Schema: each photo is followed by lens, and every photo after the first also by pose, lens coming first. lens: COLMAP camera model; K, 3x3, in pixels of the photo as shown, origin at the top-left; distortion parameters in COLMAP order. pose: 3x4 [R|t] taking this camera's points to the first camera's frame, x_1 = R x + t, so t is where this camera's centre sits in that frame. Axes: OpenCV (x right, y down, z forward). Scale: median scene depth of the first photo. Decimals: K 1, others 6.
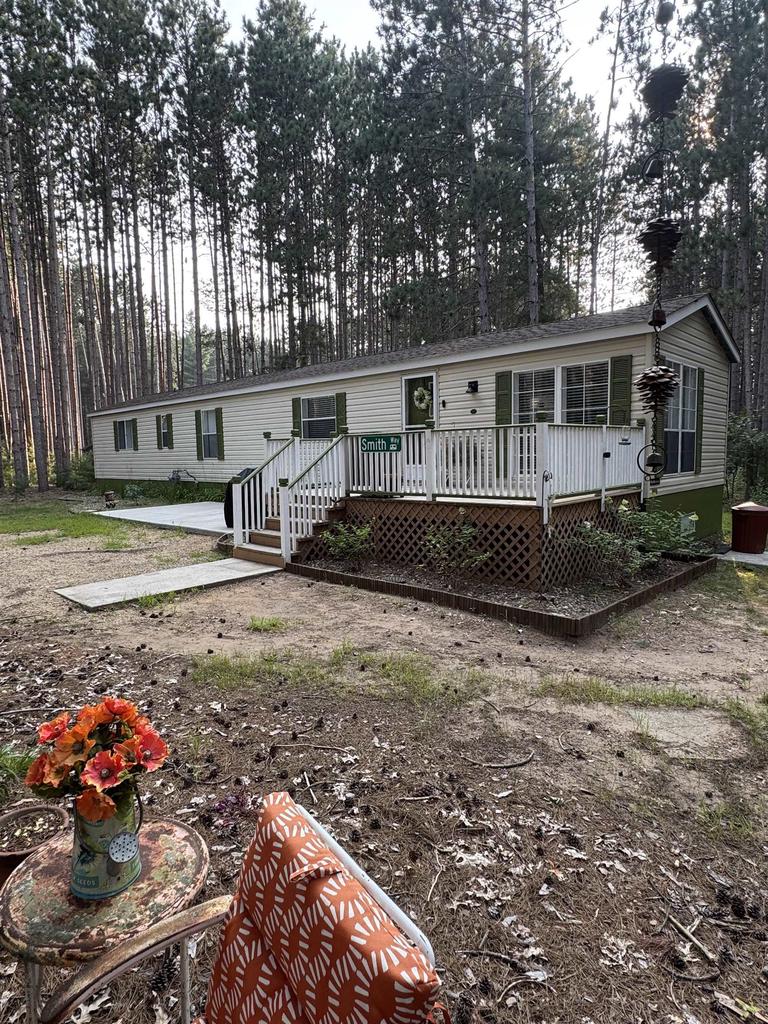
lens RADIAL K [[585.6, 0, 385.7], [0, 585.6, 514.5], [0, 0, 1]] dist [-0.006052, 0.006392]
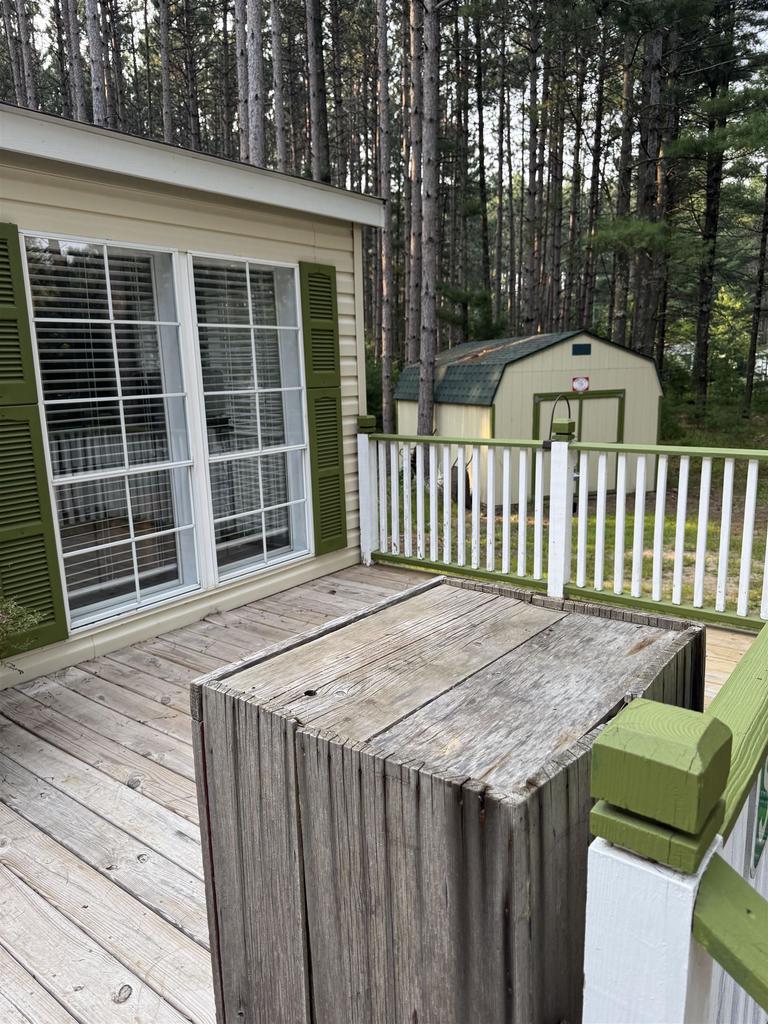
lens RADIAL K [[719.9, 0, 356.5], [0, 719.9, 508.4], [0, 0, 1]] dist [0.070651, -0.021881]
pose [[-0.061255, -0.166186, 0.984190, -0.106043], [0.129854, 0.976335, 0.172941, -0.160892], [-0.989639, 0.138394, -0.038225, 0.866374]]
